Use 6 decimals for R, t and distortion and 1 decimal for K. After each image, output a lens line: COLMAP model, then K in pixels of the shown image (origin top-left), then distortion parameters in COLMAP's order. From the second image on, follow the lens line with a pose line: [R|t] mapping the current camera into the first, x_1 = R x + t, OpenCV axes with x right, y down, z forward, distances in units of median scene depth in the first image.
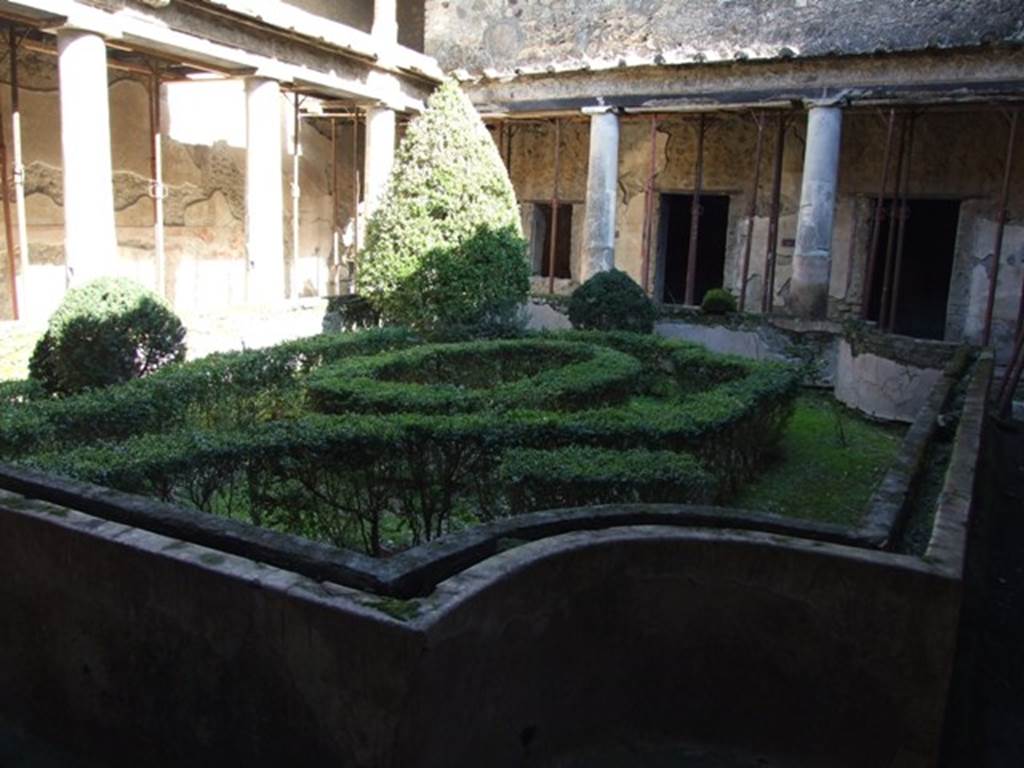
lens RADIAL K [[821.1, 0, 511.0], [0, 821.1, 377.7], [0, 0, 1]] dist [-0.054406, 0.050740]
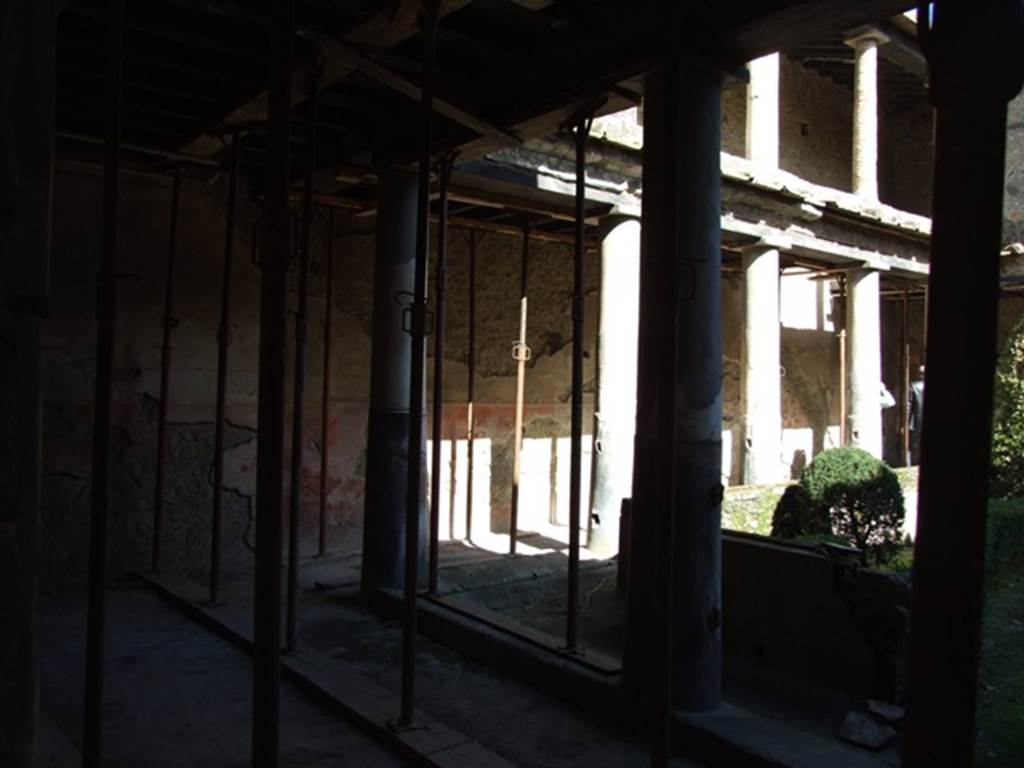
lens RADIAL K [[821.1, 0, 515.9], [0, 821.1, 377.7], [0, 0, 1]] dist [-0.054406, 0.050740]
pose [[0.913855, -0.031341, -0.404830, -0.255028], [-0.049332, 0.981061, -0.187311, 0.010566], [0.403034, 0.191146, 0.895001, -0.146394]]
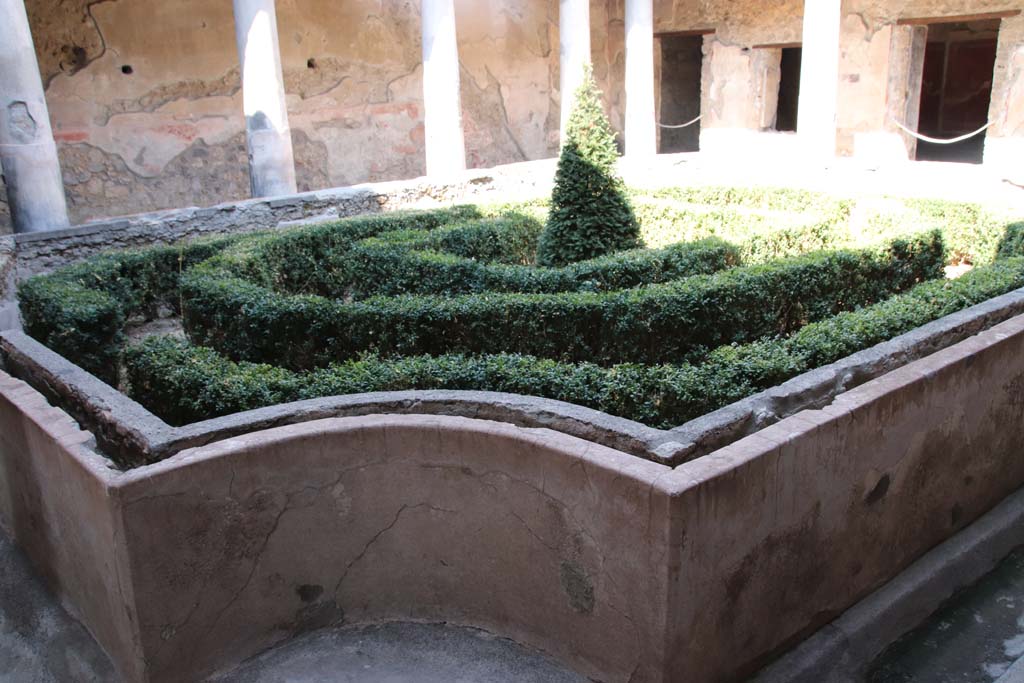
lens RADIAL K [[876.2, 0, 503.7], [0, 876.2, 345.4], [0, 0, 1]] dist [-0.128041, 0.140882]
pose [[0.933063, 0.028640, -0.358572, 0.140504], [0.013065, 0.993469, 0.113350, -0.005420], [0.359477, -0.110448, 0.926595, 0.010099]]
